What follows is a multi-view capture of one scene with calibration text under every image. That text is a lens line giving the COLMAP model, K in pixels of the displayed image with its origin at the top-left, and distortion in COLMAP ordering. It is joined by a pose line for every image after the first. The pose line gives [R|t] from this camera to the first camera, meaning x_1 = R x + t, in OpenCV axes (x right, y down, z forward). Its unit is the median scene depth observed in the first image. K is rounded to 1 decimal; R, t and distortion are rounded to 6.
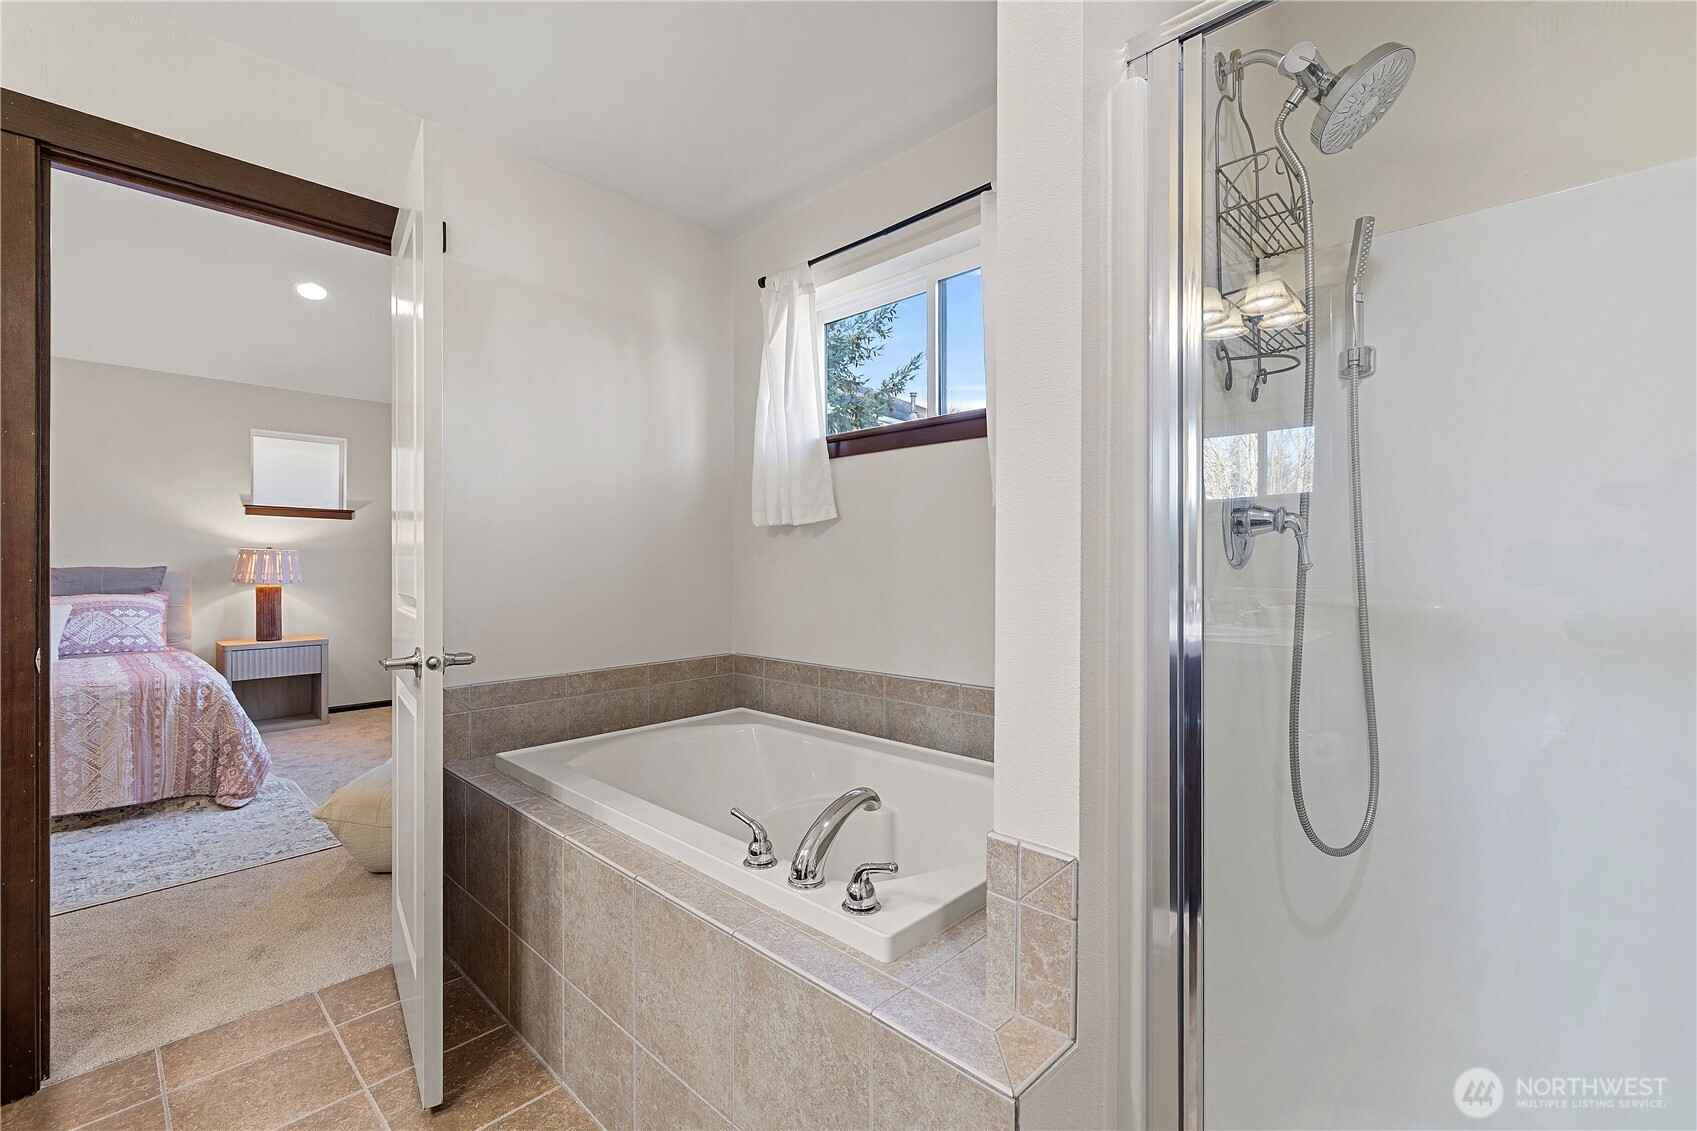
lens RADIAL K [[737.2, 0, 846.0], [0, 737.2, 563.1], [0, 0, 1]] dist [0.001598, 0.000072]
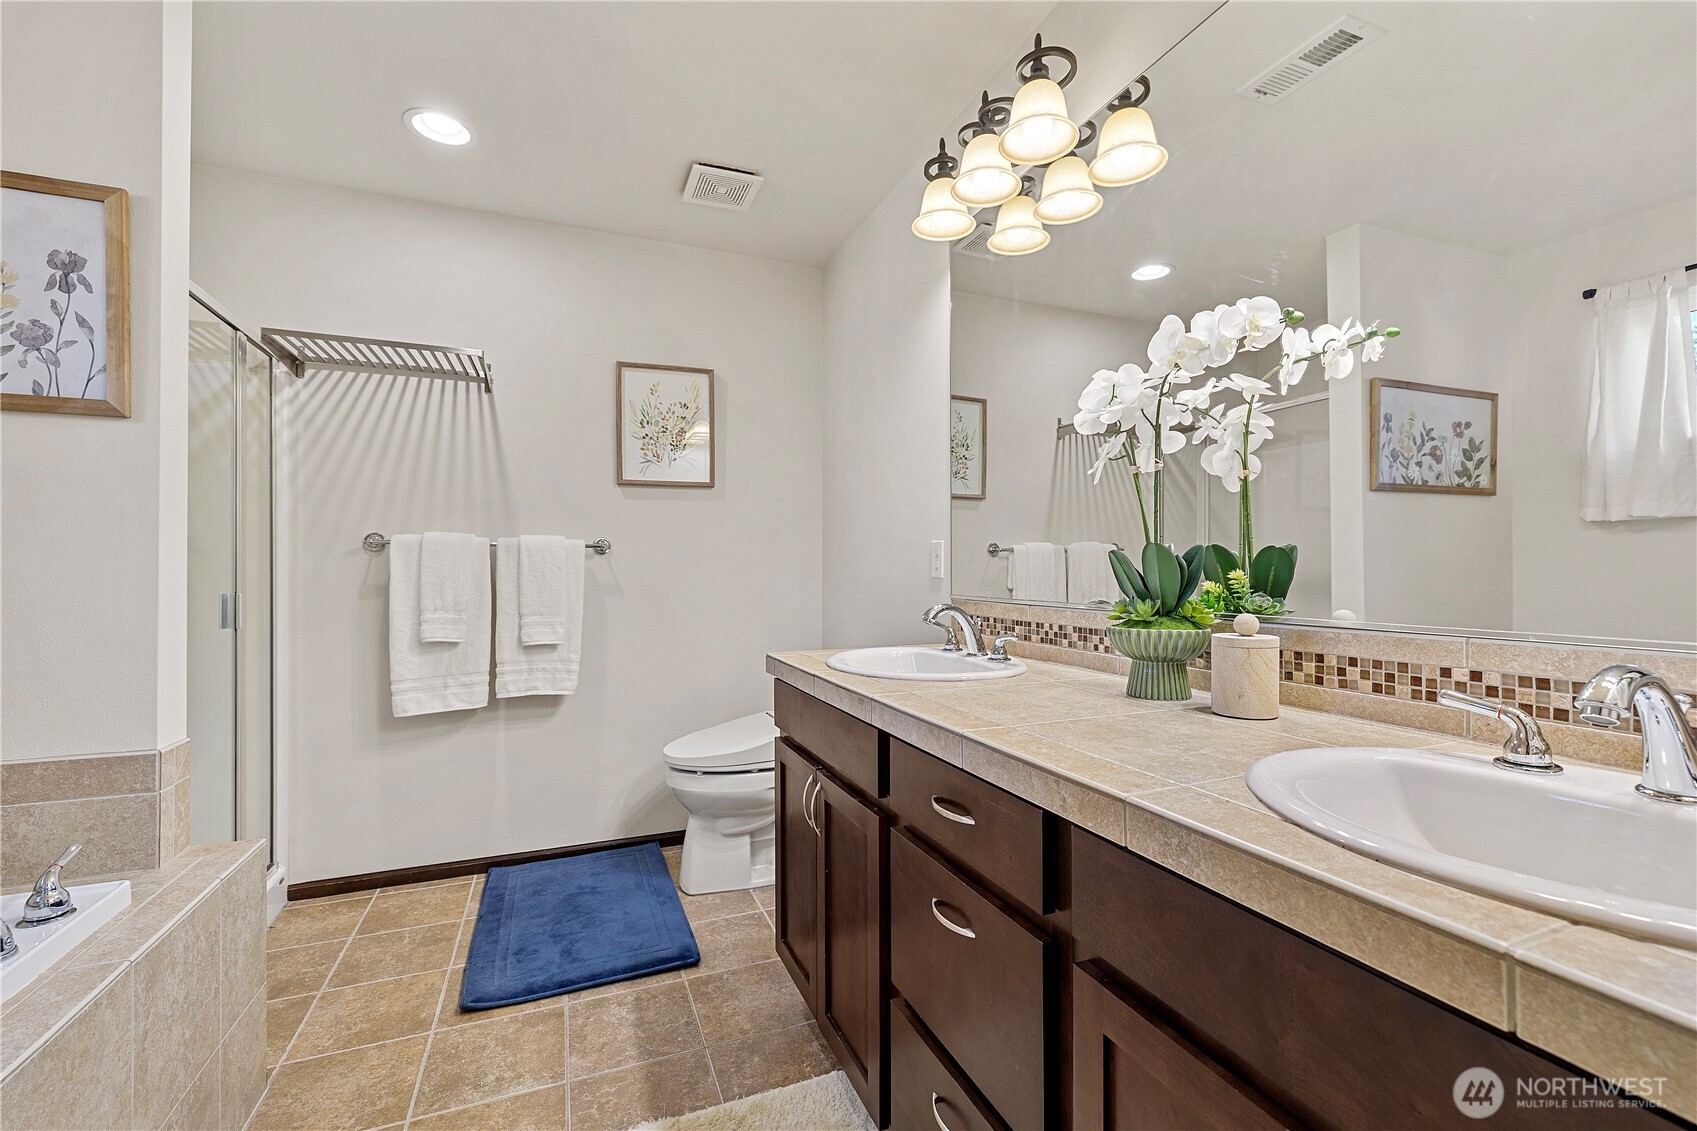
lens RADIAL K [[713.3, 0, 850.0], [0, 713.3, 568.5], [0, 0, 1]] dist [0.001293, 0.000293]
pose [[-0.915005, 0.012445, 0.403250, -1.151716], [0.013435, 0.999910, -0.000374, 0.007642], [-0.403218, 0.005075, -0.915090, 1.196170]]
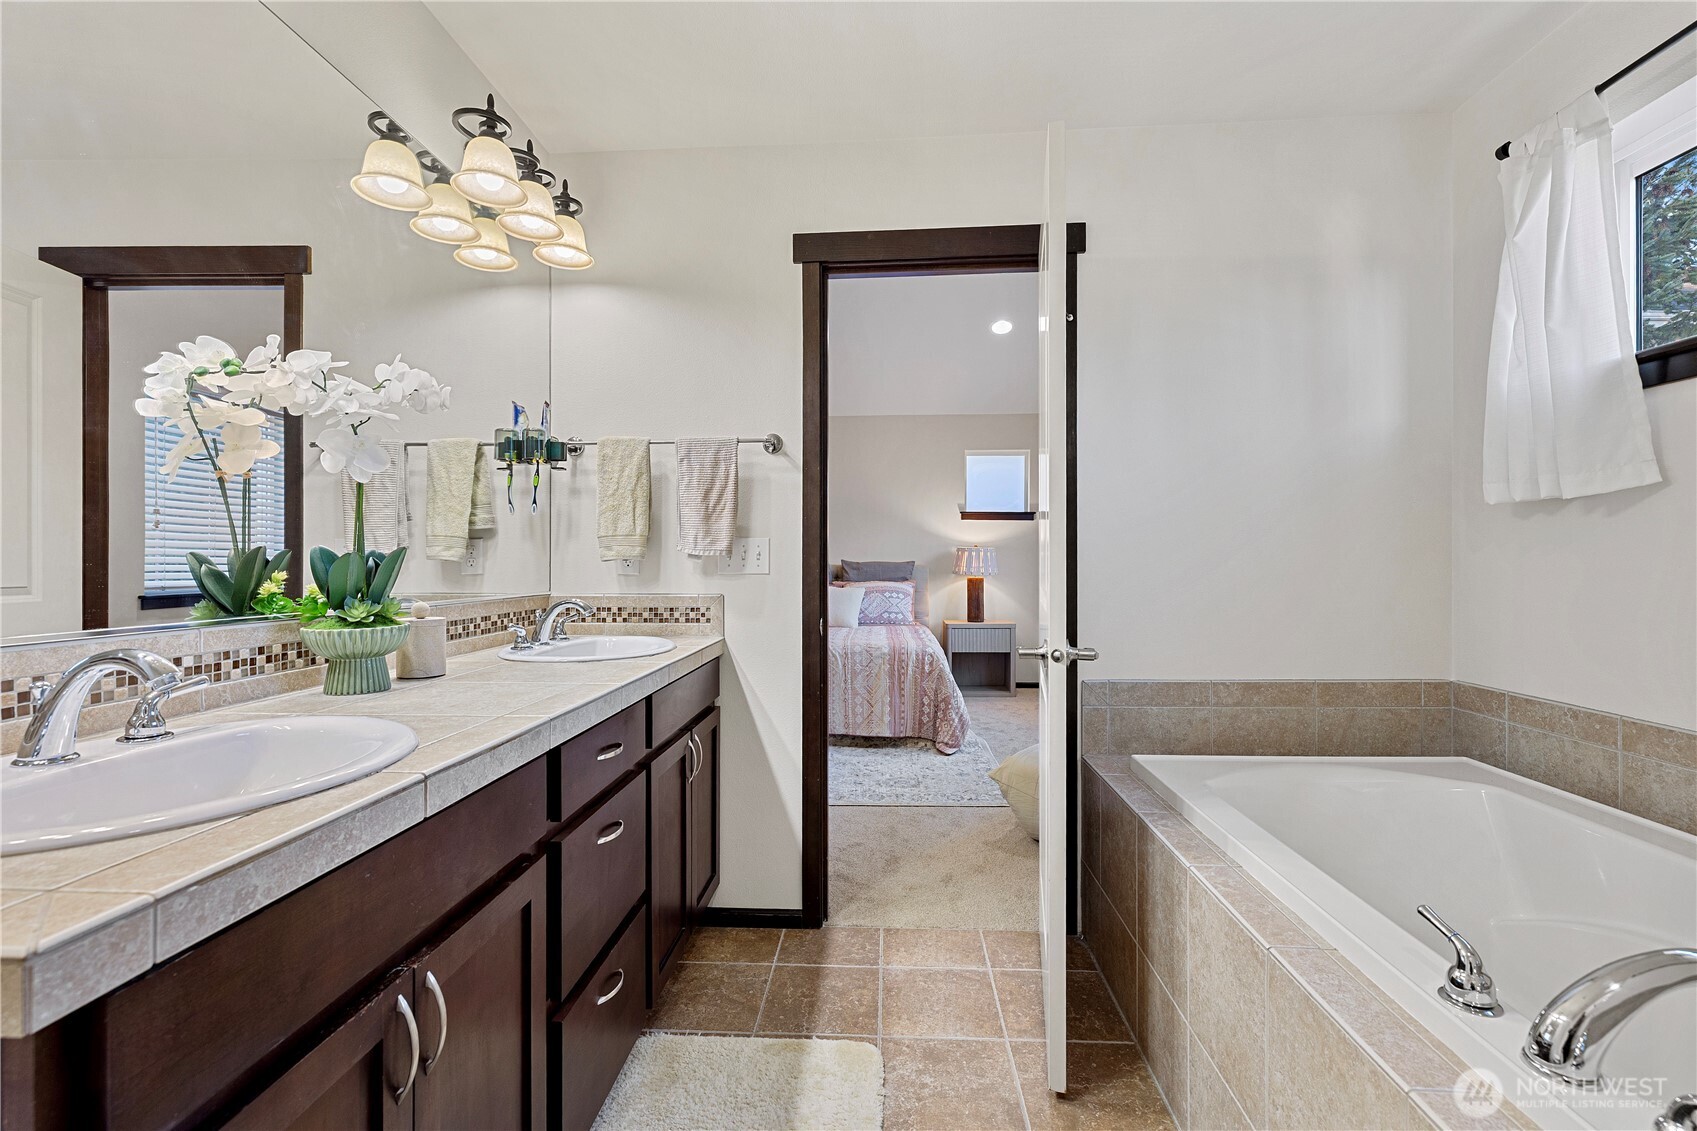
lens RADIAL K [[737.2, 0, 846.0], [0, 737.2, 563.1], [0, 0, 1]] dist [0.001598, 0.000072]
pose [[0.648656, 0.002072, -0.761079, 0.015634], [0.002805, 0.999983, 0.005113, 0.001108], [0.761077, -0.005452, 0.648639, 0.079309]]
